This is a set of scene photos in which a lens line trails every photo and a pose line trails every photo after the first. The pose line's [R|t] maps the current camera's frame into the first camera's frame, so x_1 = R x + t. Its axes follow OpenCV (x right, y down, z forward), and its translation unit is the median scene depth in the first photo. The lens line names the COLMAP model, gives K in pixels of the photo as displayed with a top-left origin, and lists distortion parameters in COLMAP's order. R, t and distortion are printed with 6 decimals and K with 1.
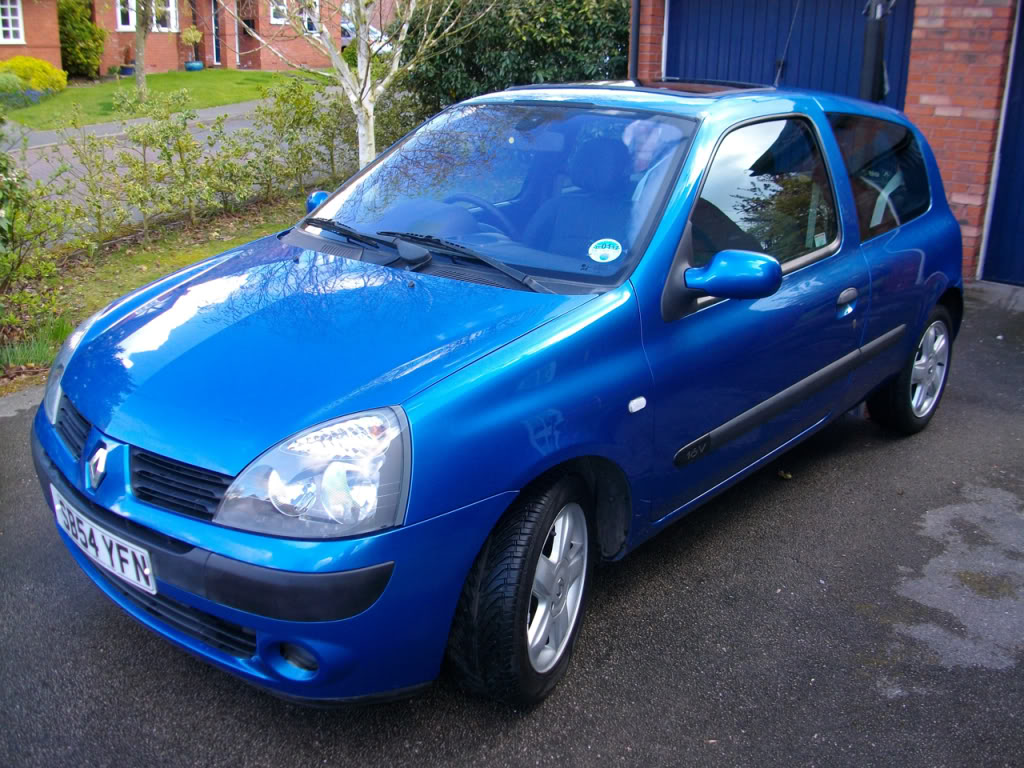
lens RADIAL K [[978.9, 0, 518.2], [0, 978.9, 385.1], [0, 0, 1]] dist [-0.137388, 0.072157]
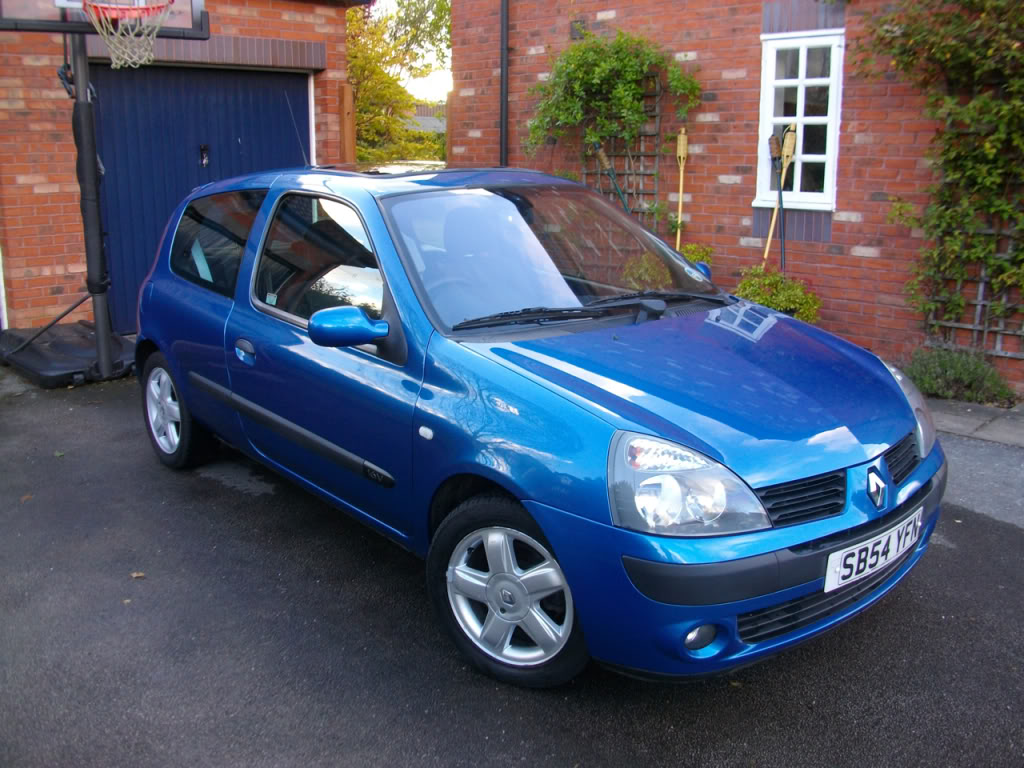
lens RADIAL K [[978.9, 0, 518.2], [0, 978.9, 385.1], [0, 0, 1]] dist [-0.137388, 0.072157]
pose [[0.111101, -0.249933, 0.961868, -0.541300], [0.314815, 0.926867, 0.204475, -0.141116], [-0.942628, 0.280093, 0.181658, 0.391227]]
